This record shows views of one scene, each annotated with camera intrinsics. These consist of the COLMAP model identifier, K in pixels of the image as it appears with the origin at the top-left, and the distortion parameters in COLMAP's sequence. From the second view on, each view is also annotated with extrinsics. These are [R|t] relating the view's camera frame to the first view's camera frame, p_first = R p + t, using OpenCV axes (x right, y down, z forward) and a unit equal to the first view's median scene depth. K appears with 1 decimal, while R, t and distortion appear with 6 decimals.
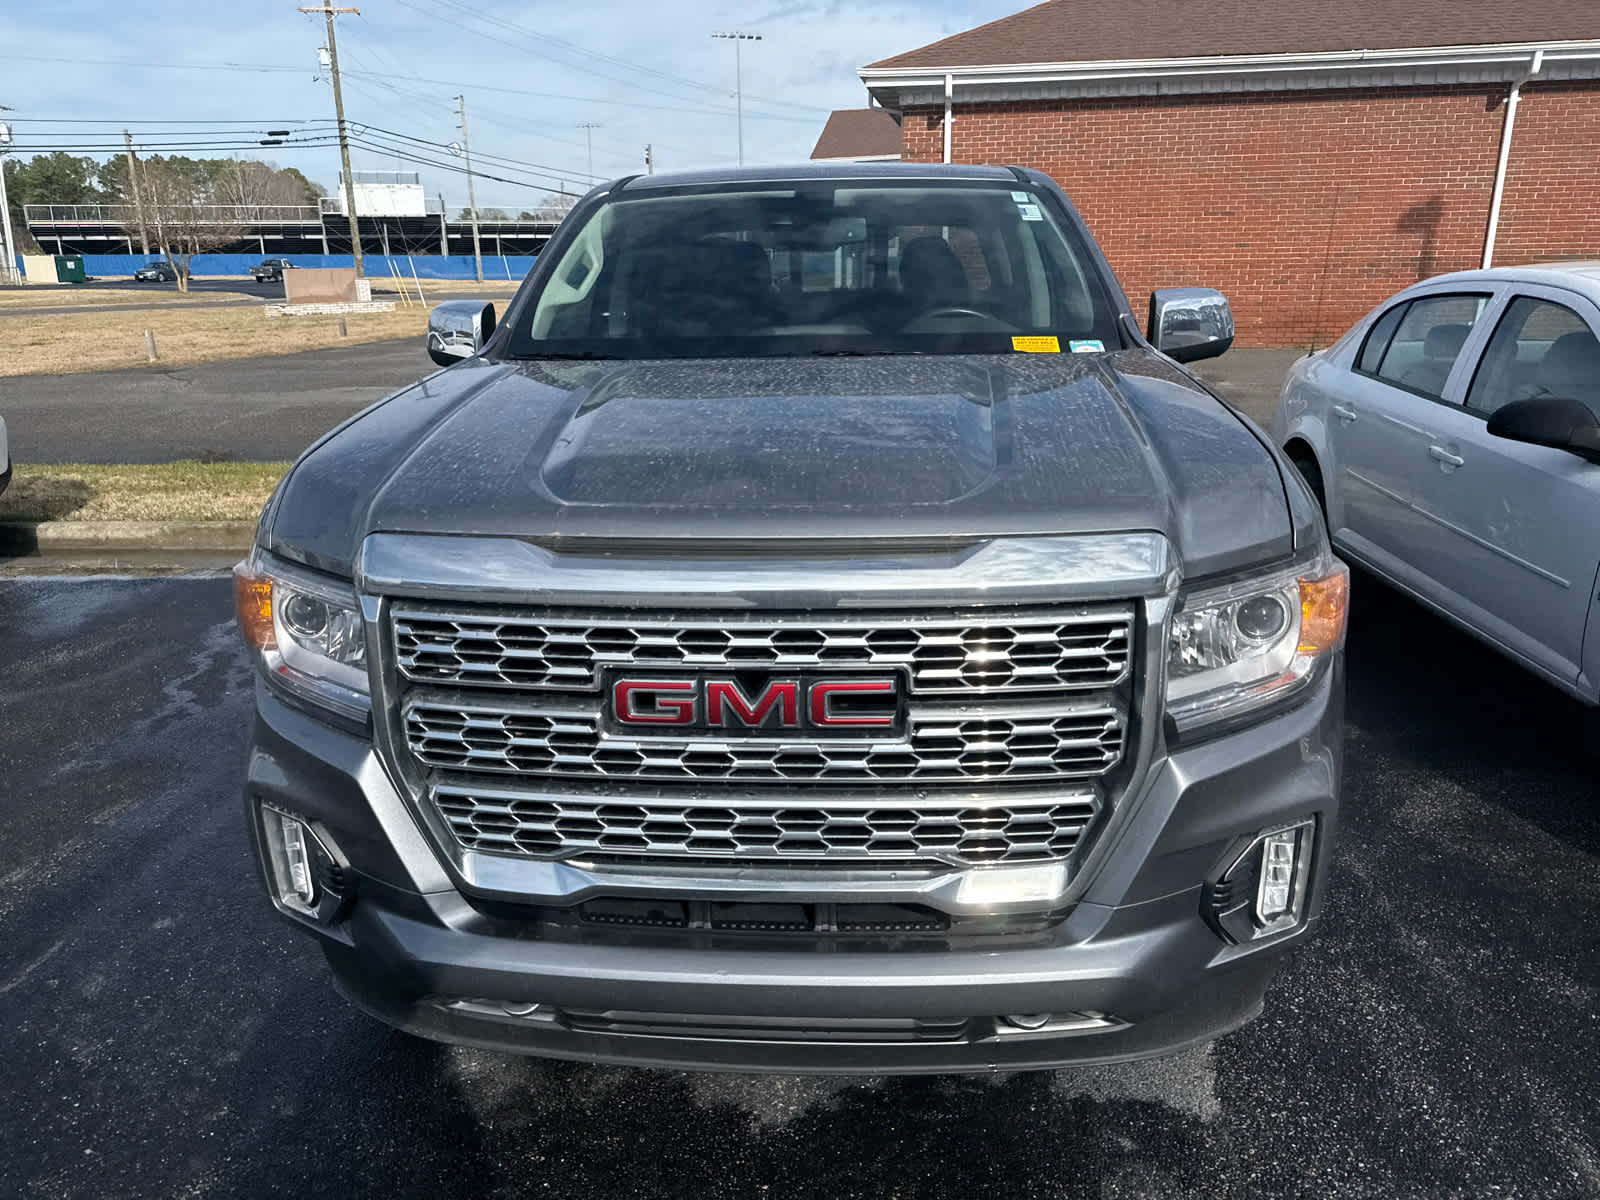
lens RADIAL K [[1132.7, 0, 797.2], [0, 1132.7, 593.9], [0, 0, 1]] dist [0.019111, -0.018259]
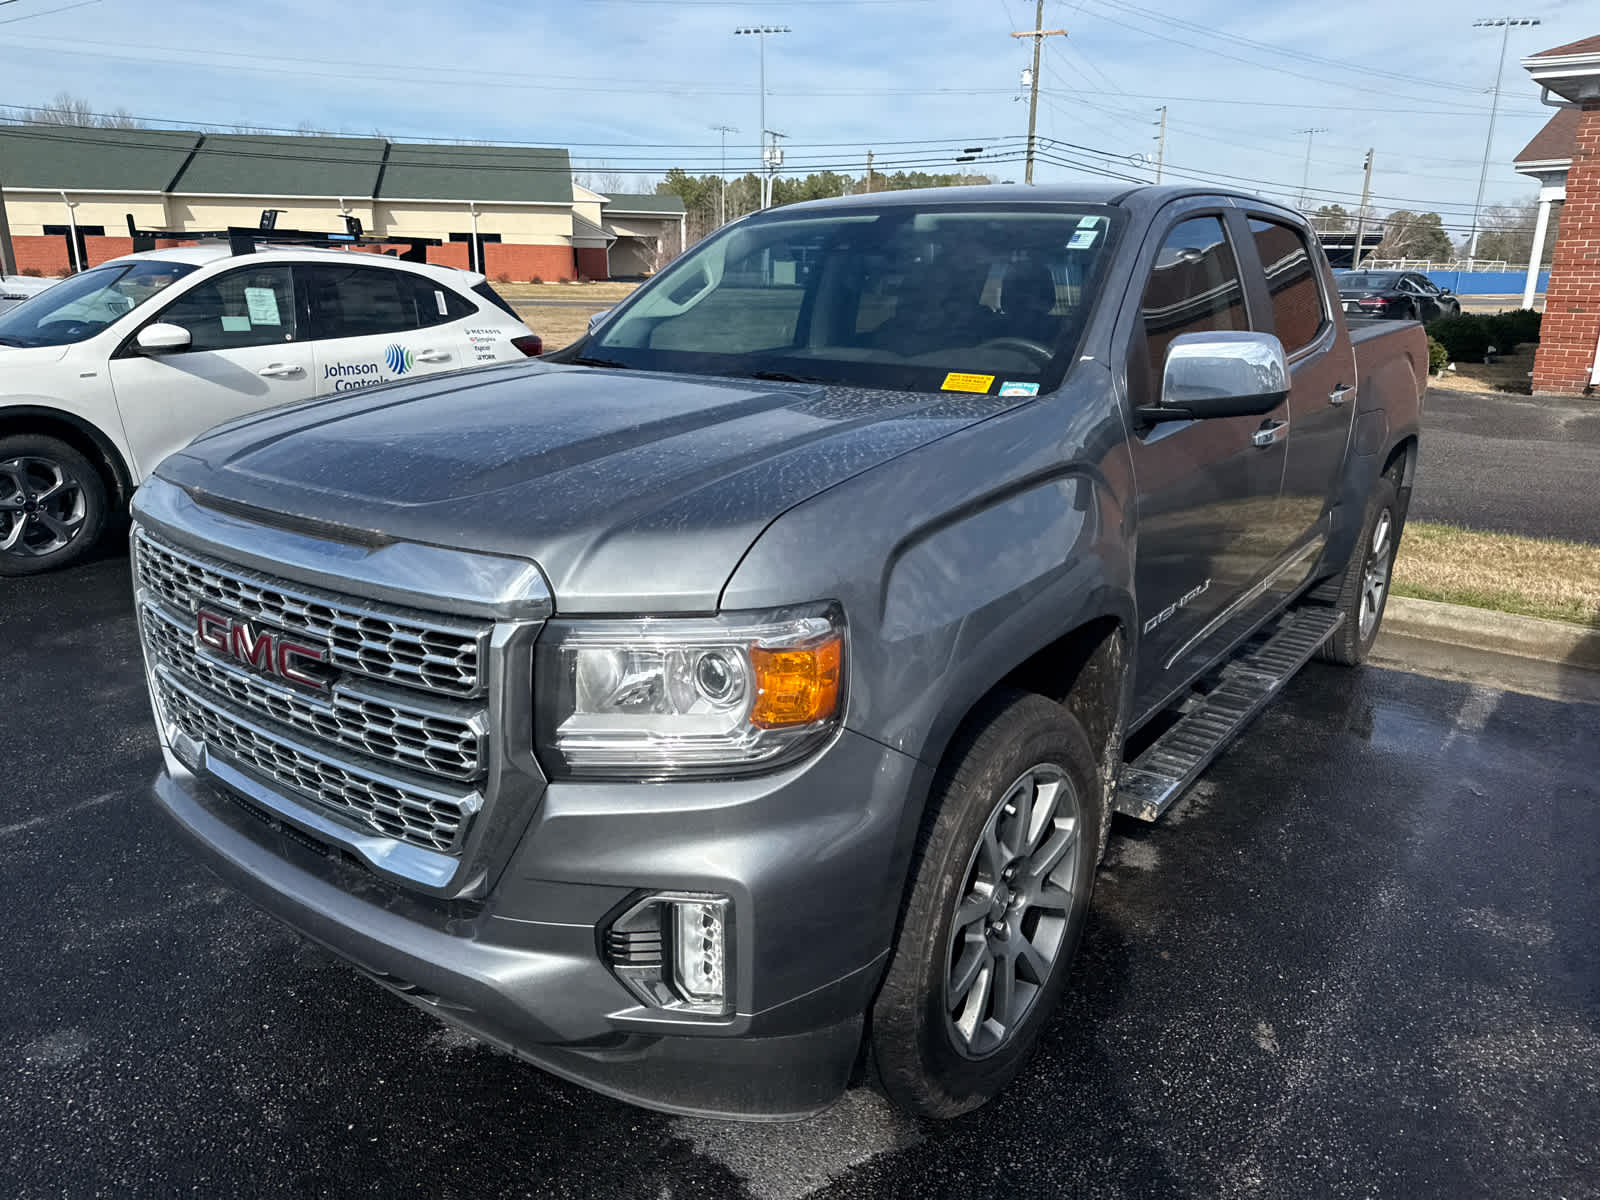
lens RADIAL K [[1129.3, 0, 800.7], [0, 1129.3, 582.6], [0, 0, 1]] dist [0.031444, -0.034728]
pose [[0.840096, 0.168917, -0.515467, 0.111685], [-0.177168, 0.983608, 0.033581, -0.012055], [0.512690, 0.063113, 0.856251, 0.026742]]
